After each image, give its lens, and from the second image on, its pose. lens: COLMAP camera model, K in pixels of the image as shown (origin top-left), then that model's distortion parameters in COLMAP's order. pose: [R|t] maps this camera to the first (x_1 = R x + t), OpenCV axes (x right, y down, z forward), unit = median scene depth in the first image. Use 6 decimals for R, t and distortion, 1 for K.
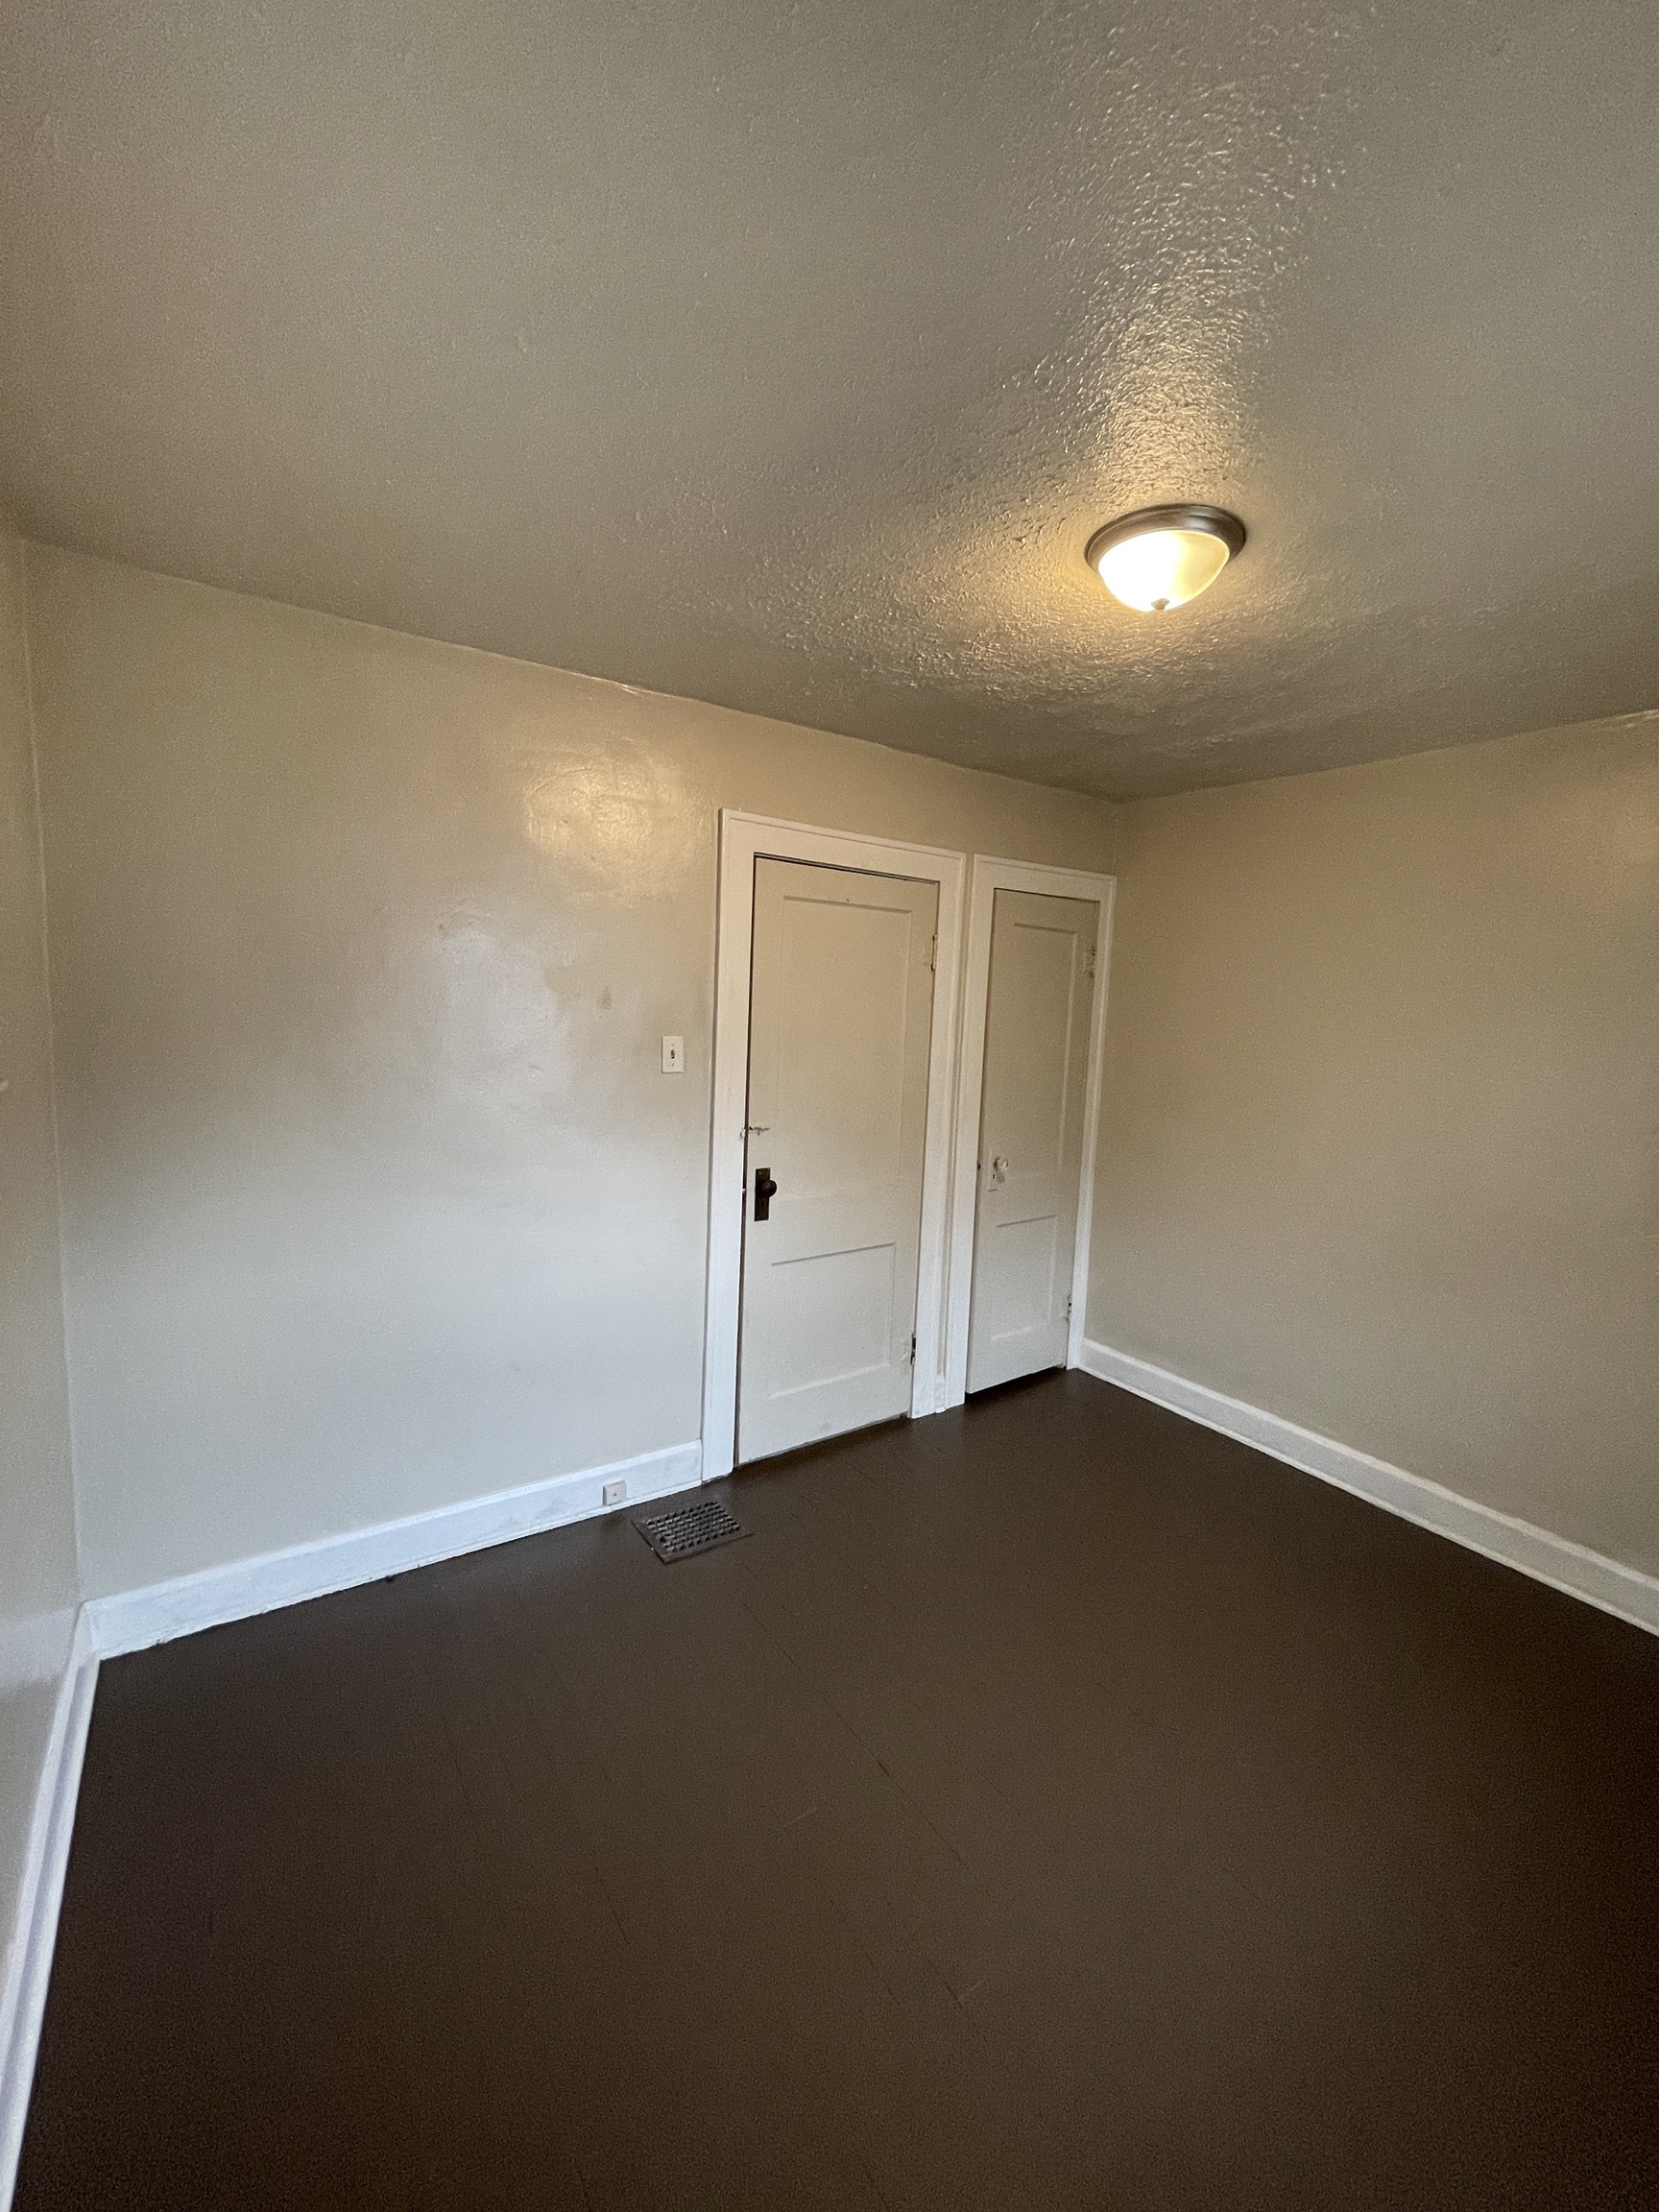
lens RADIAL K [[897.0, 0, 830.0], [0, 897.0, 1112.3], [0, 0, 1]] dist [0.001621, 0.000202]
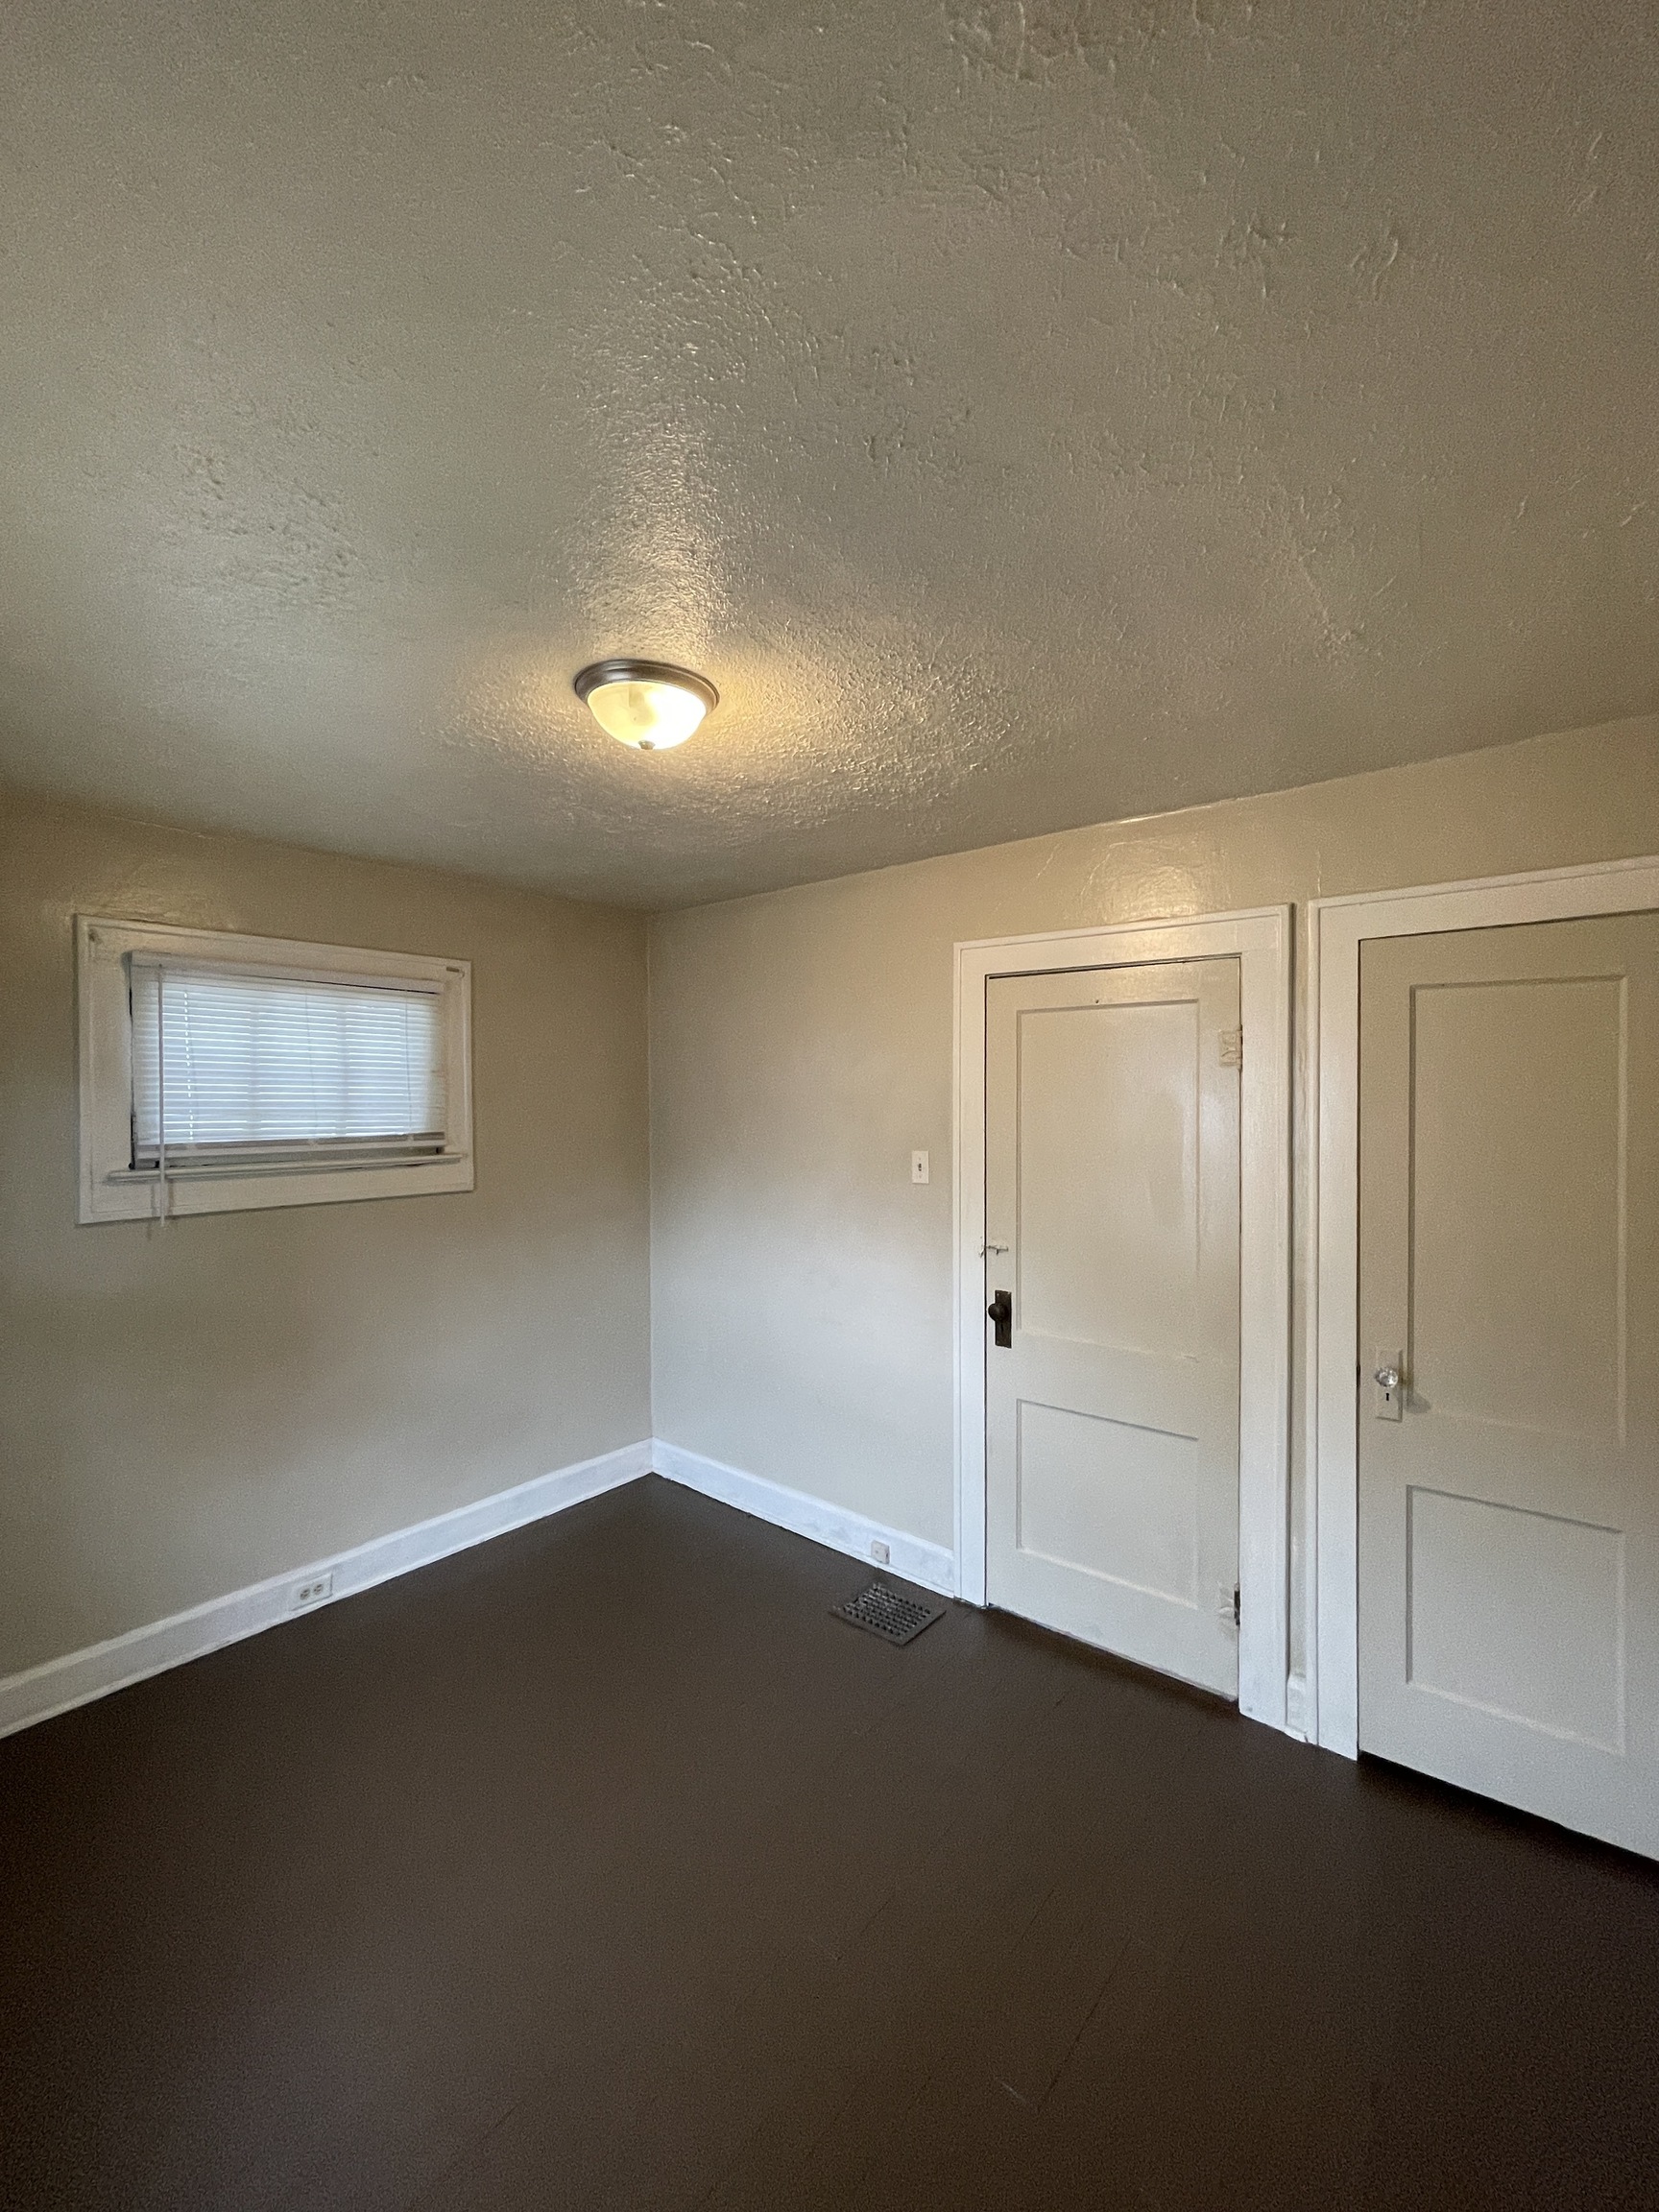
lens RADIAL K [[897.0, 0, 833.2], [0, 897.0, 1109.3], [0, 0, 1]] dist [0.001621, 0.000202]
pose [[0.284473, -0.022042, -0.958431, 0.797013], [-0.104344, 0.993084, -0.053810, -0.059996], [0.952989, 0.115314, 0.280206, 0.533472]]
